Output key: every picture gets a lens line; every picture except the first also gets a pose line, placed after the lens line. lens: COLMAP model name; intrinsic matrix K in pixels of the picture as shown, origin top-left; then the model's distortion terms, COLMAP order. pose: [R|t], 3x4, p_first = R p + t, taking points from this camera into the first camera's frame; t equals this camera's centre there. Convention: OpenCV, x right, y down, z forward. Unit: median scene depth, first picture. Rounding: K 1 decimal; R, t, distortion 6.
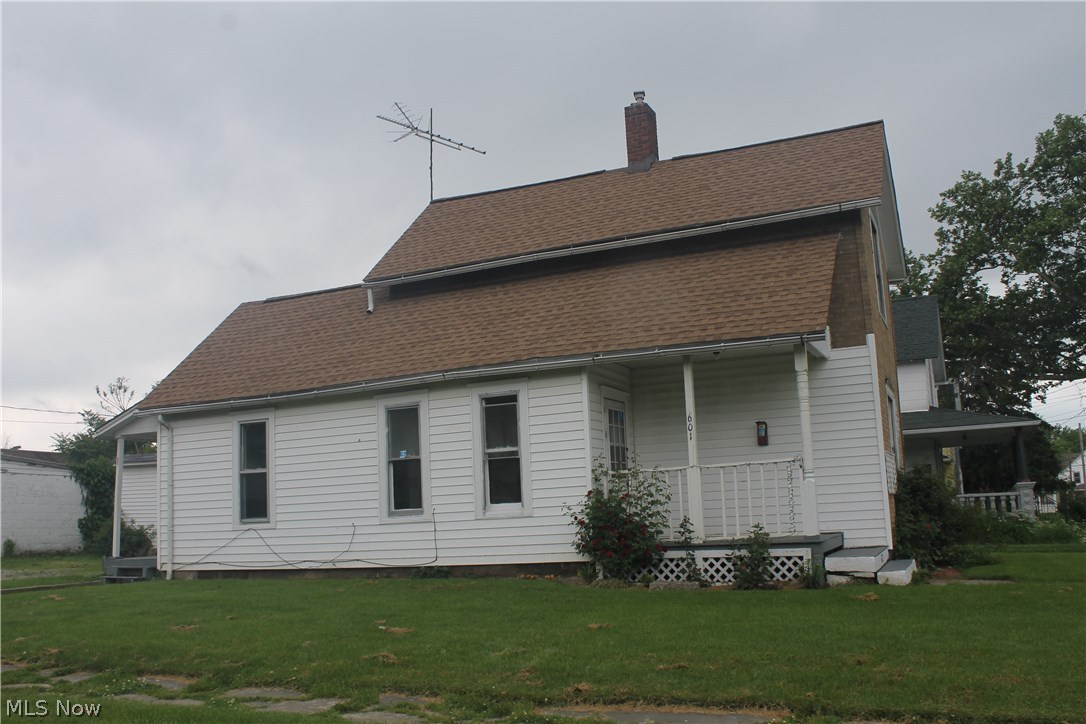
lens RADIAL K [[983.7, 0, 544.6], [0, 983.7, 360.4], [0, 0, 1]] dist [-0.111660, 0.017873]
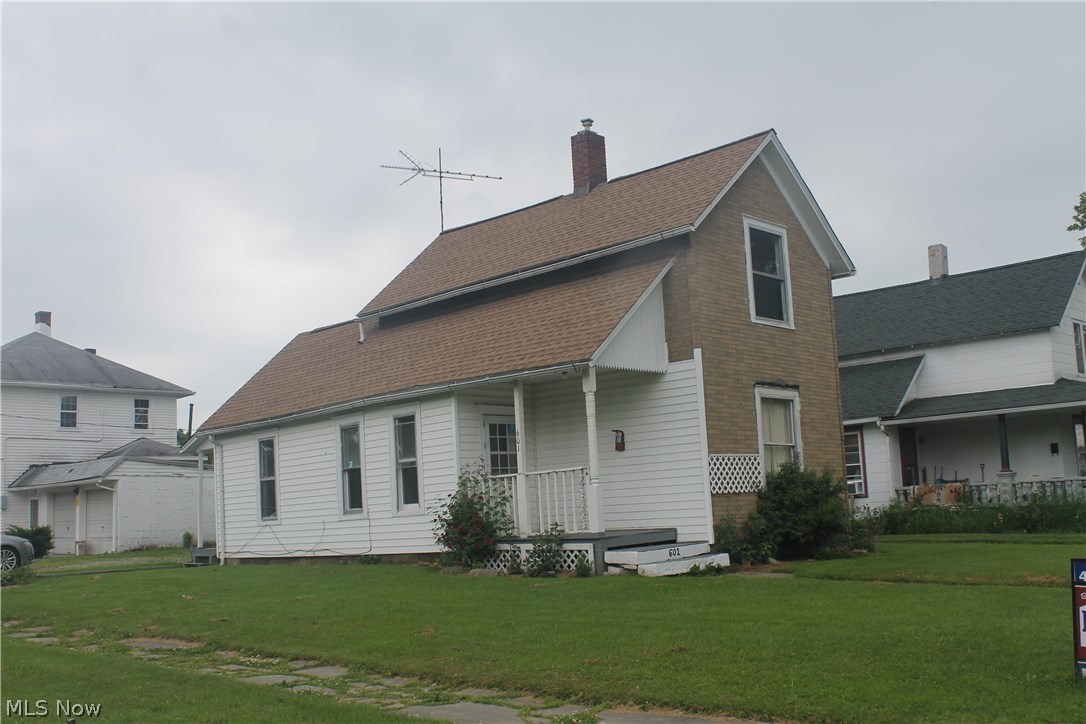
lens RADIAL K [[1112.0, 0, 544.7], [0, 1112.0, 362.7], [0, 0, 1]] dist [-0.094493, 0.000000]
pose [[0.938741, -0.053780, -0.340402, 0.562262], [0.067174, 0.997357, 0.027676, -0.053998], [0.338014, -0.048847, 0.939873, -0.222770]]
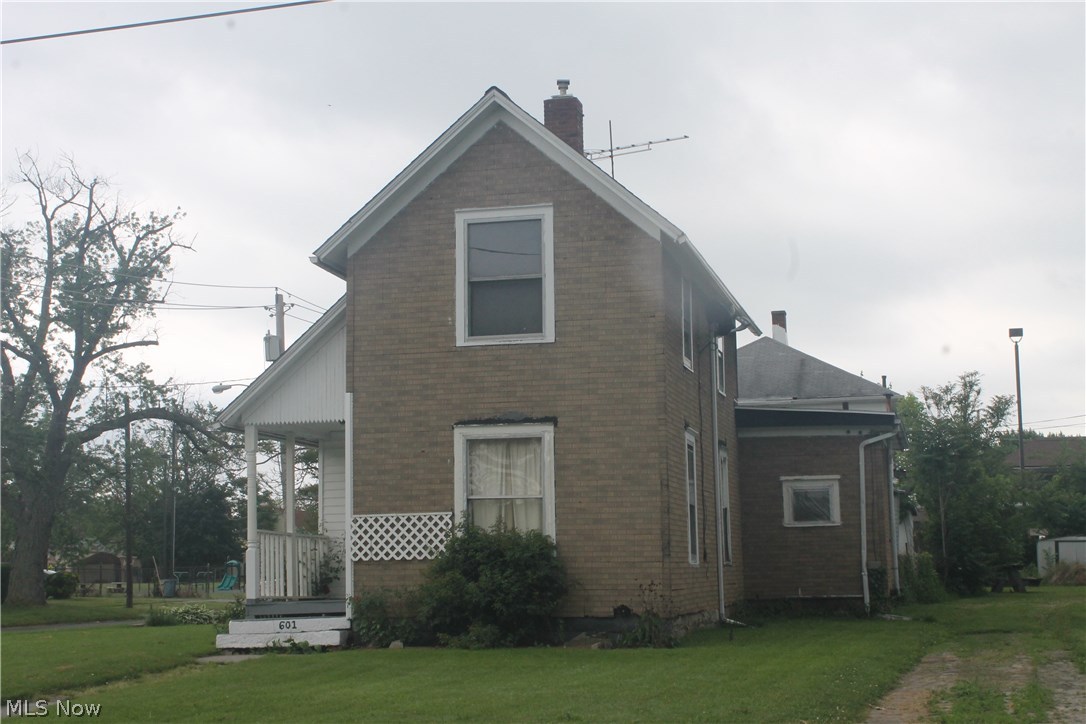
lens RADIAL K [[1578.8, 0, 542.2], [0, 1578.8, 364.4], [0, 0, 1]] dist [-0.005386, 0.000000]
pose [[0.178499, -0.097853, -0.979062, 1.768805], [0.166510, 0.983695, -0.067959, 0.076744], [0.969749, -0.150893, 0.191882, 0.834657]]
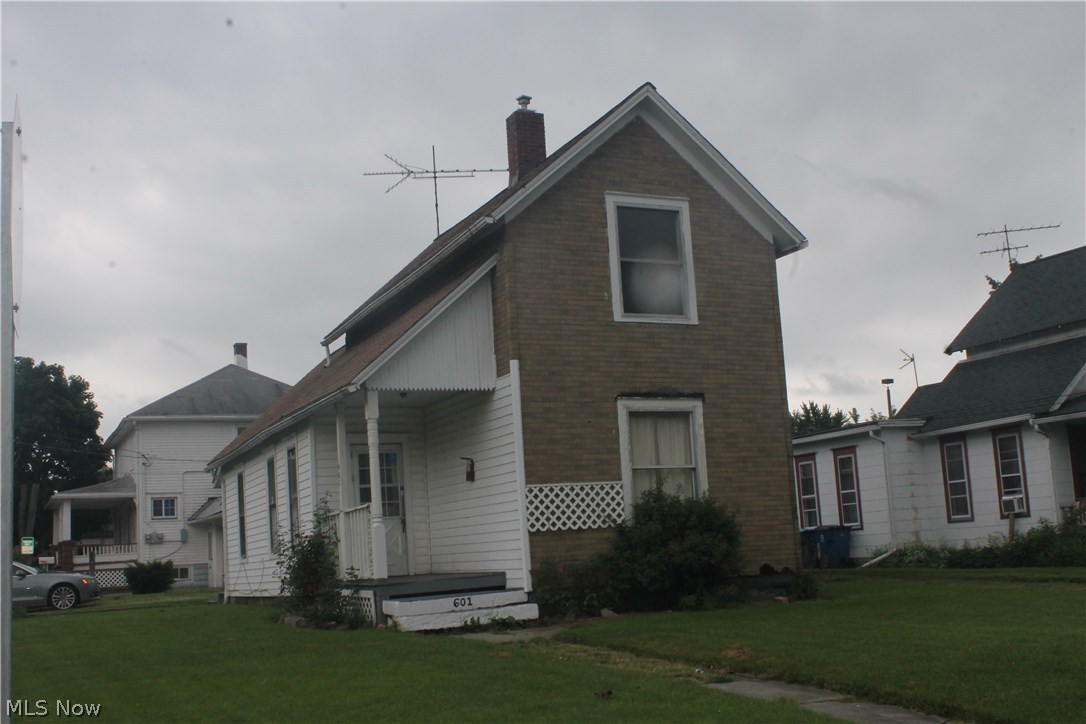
lens RADIAL K [[1223.3, 0, 541.6], [0, 1223.3, 359.8], [0, 0, 1]] dist [-0.077469, 0.000000]
pose [[0.748983, -0.109489, -0.653480, 1.050100], [0.135410, 0.990731, -0.010794, -0.010554], [0.648605, -0.080403, 0.756867, 0.123259]]
